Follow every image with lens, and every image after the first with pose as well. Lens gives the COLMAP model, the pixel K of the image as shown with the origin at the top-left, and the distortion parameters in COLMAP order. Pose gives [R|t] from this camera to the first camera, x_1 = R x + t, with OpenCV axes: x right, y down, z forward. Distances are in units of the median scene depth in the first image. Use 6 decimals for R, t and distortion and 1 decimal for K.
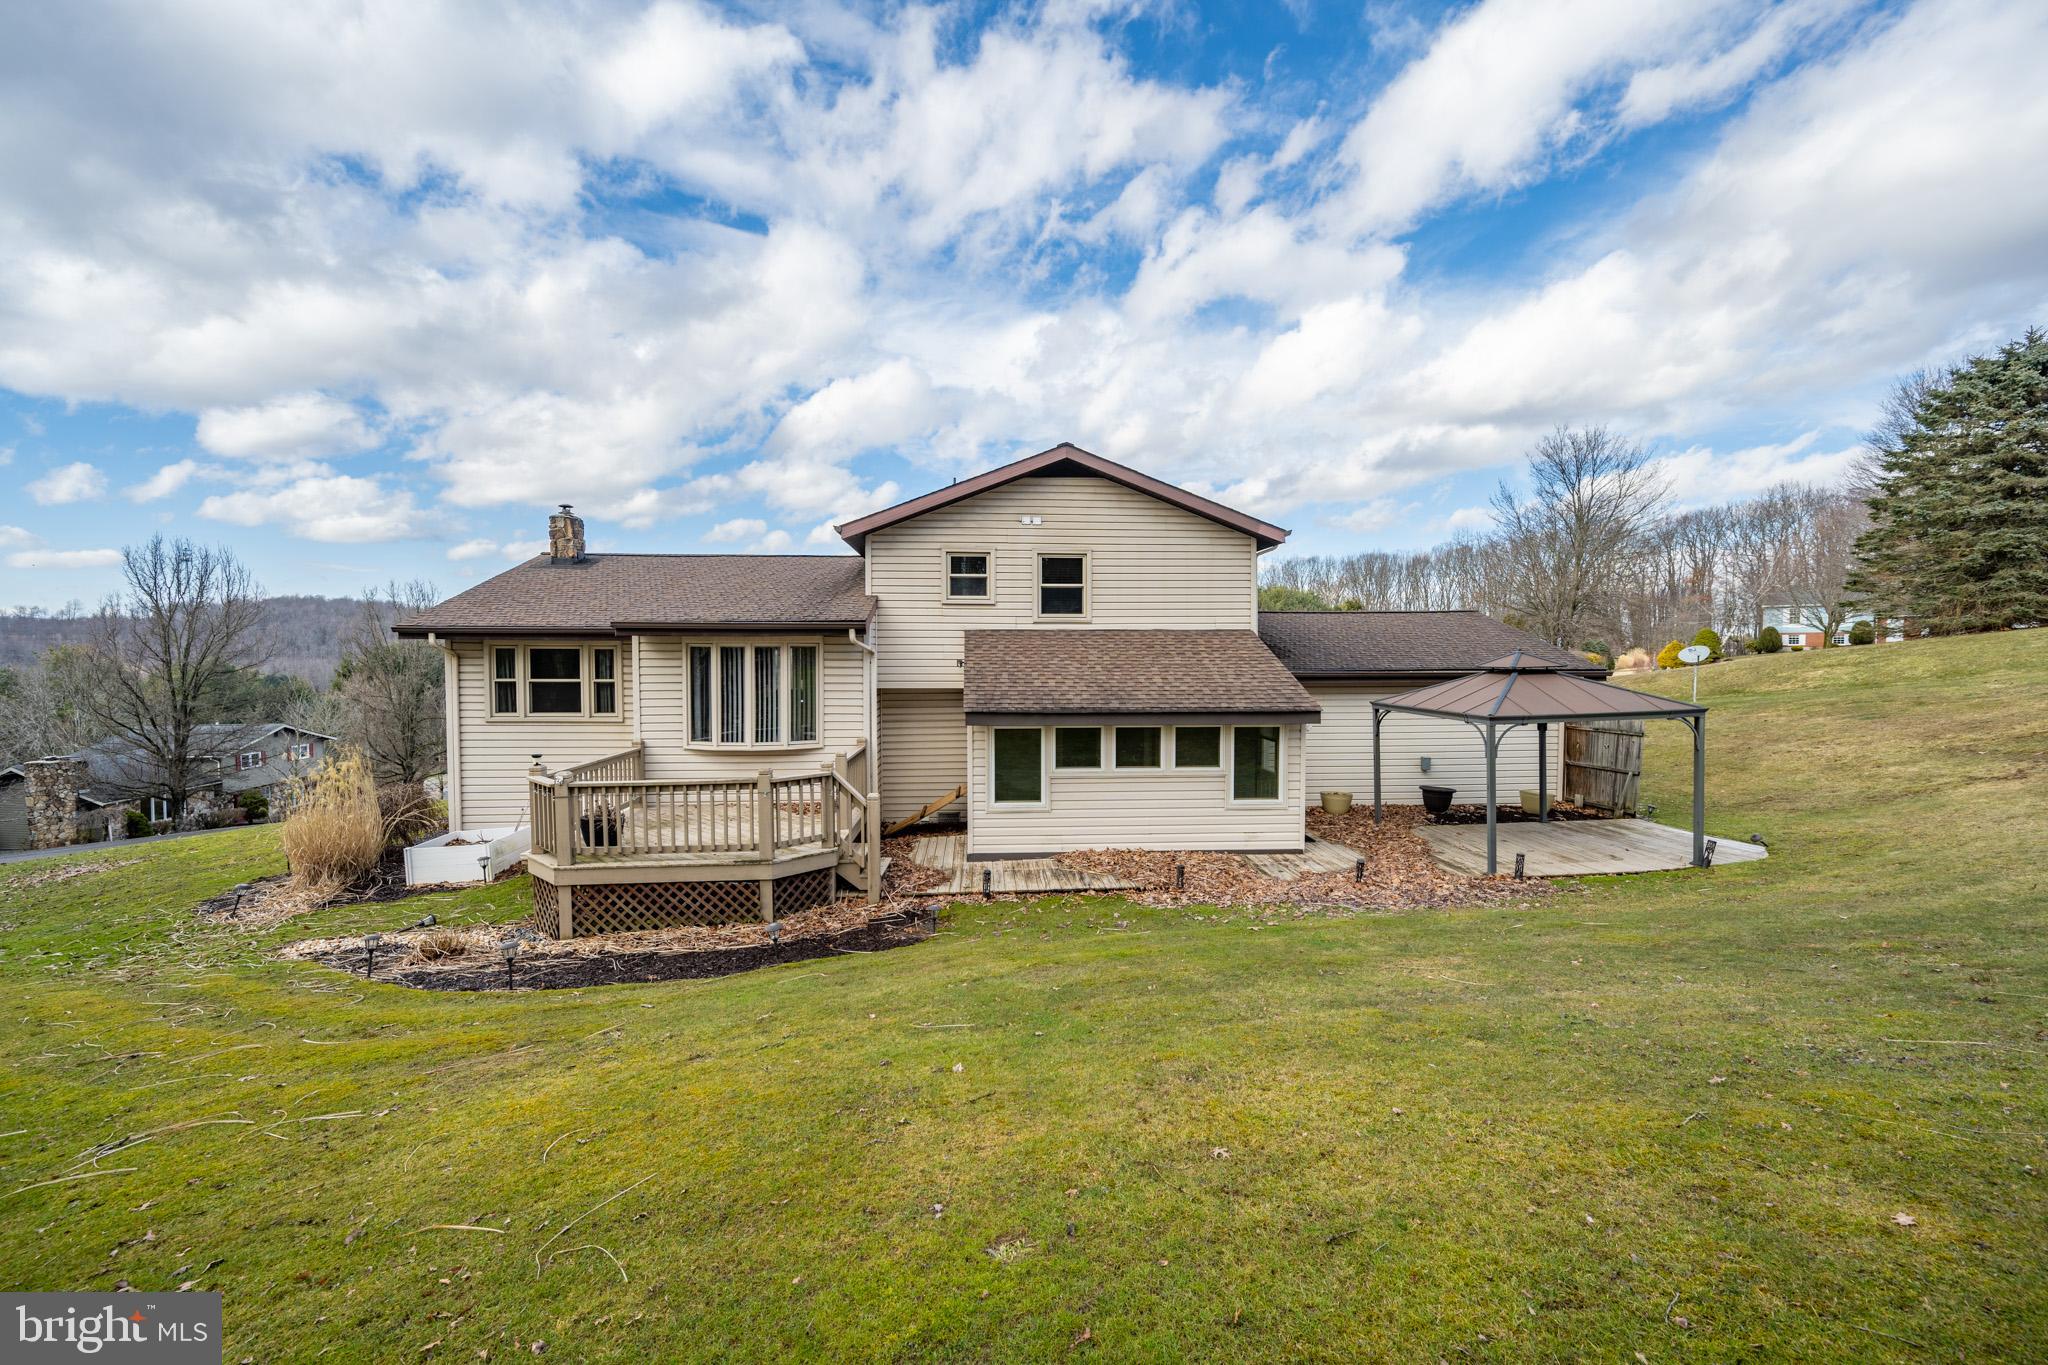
lens RADIAL K [[824.5, 0, 1024.7], [0, 824.5, 677.3], [0, 0, 1]] dist [0.001283, -0.000267]
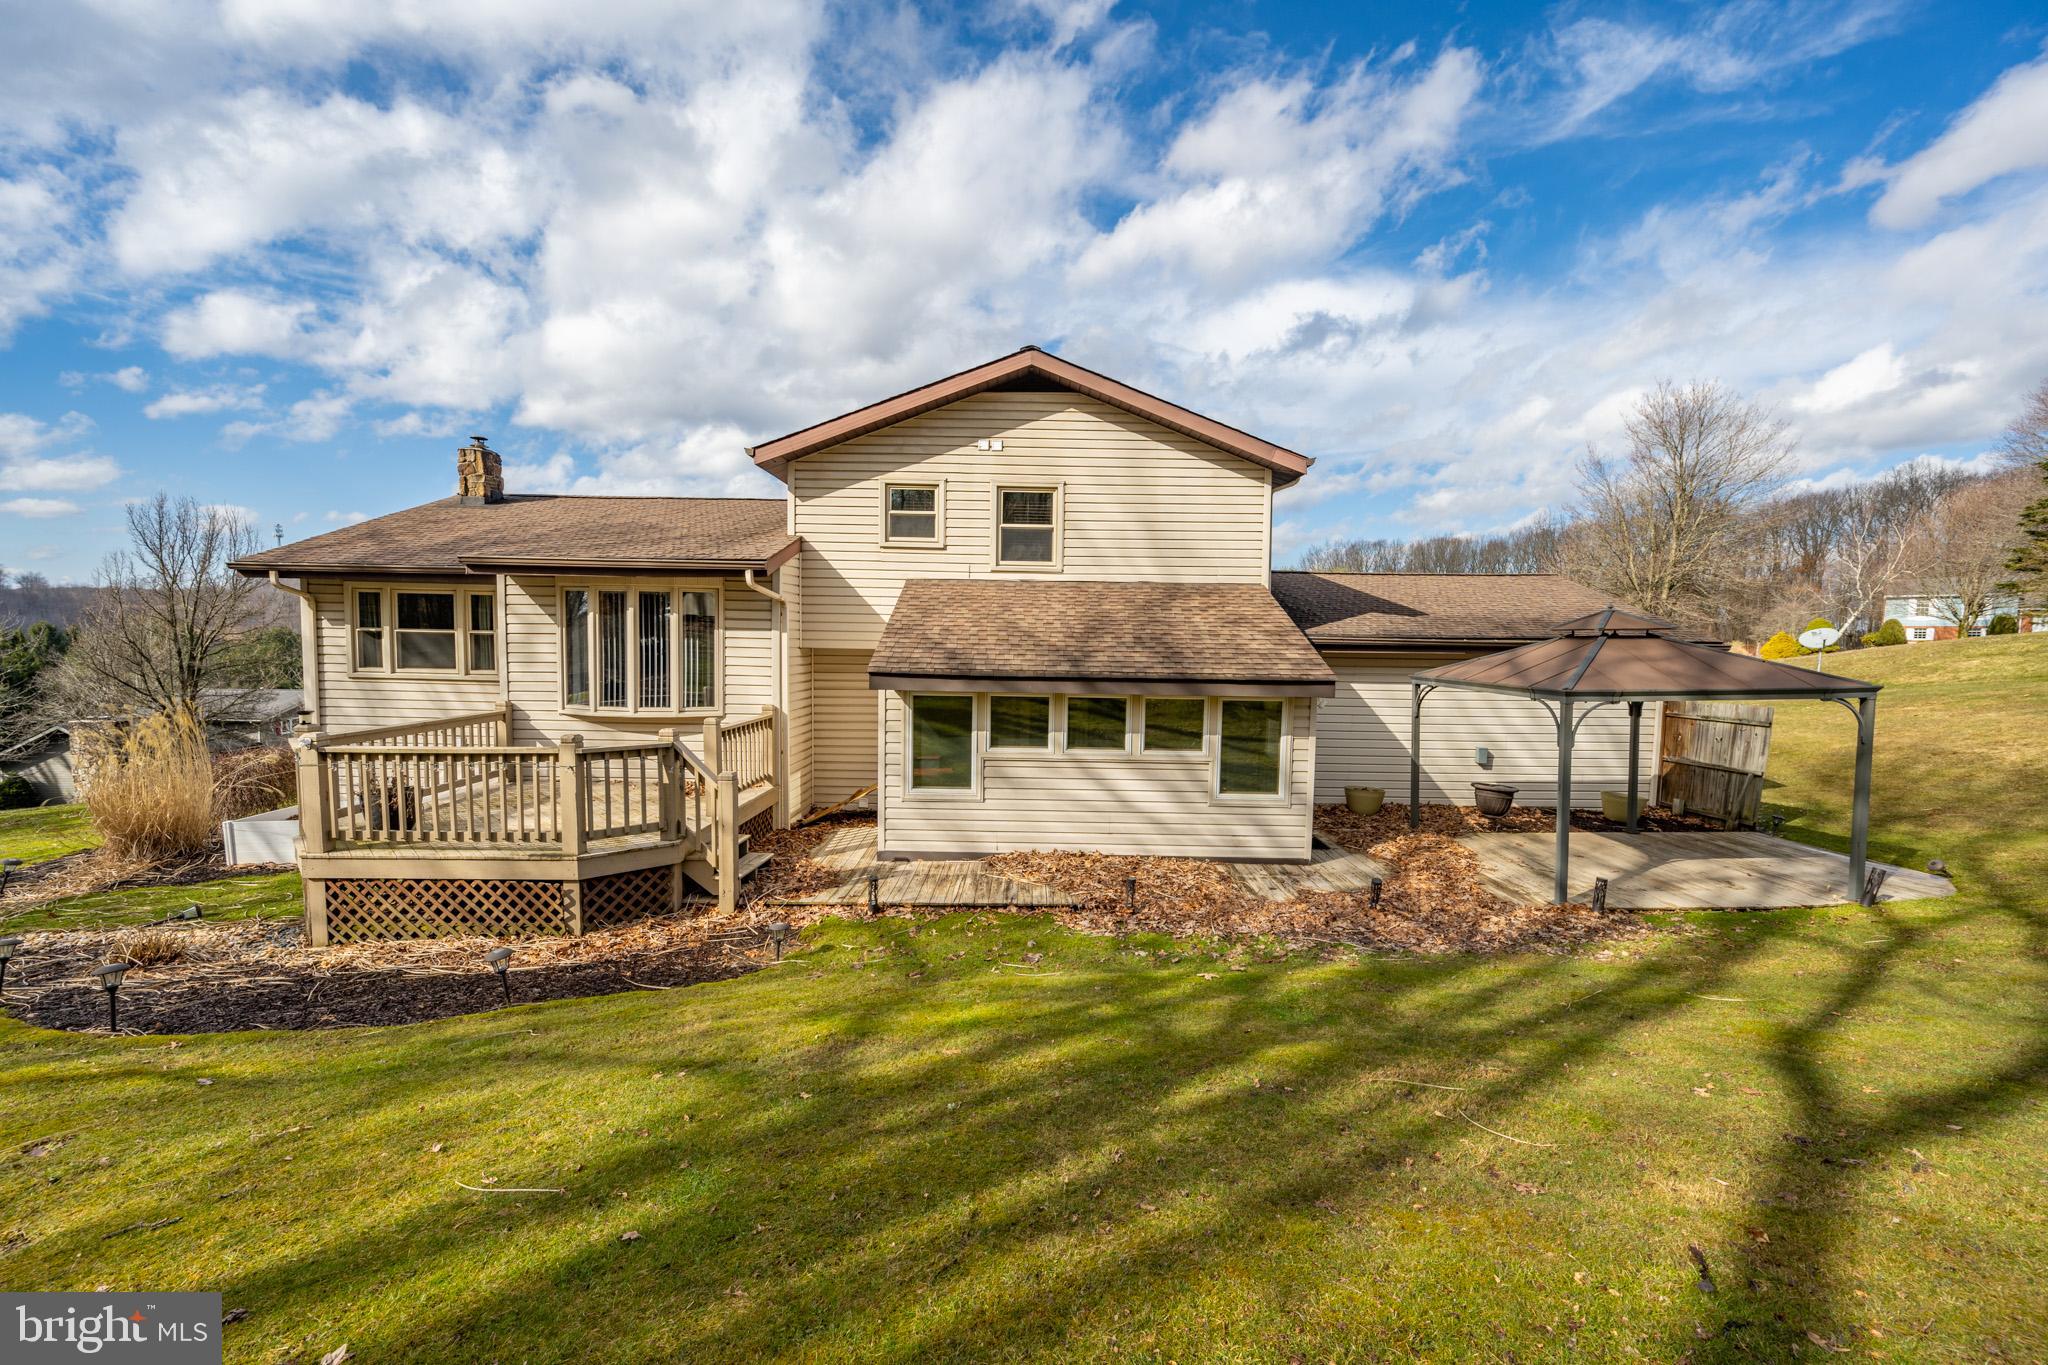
lens RADIAL K [[824.5, 0, 1023.8], [0, 824.5, 687.7], [0, 0, 1]] dist [0.001283, -0.000267]
pose [[0.997395, 0.020385, -0.069191, 0.114890], [-0.018291, 0.999359, 0.030770, 0.026641], [0.069774, -0.029424, 0.997129, 0.201346]]
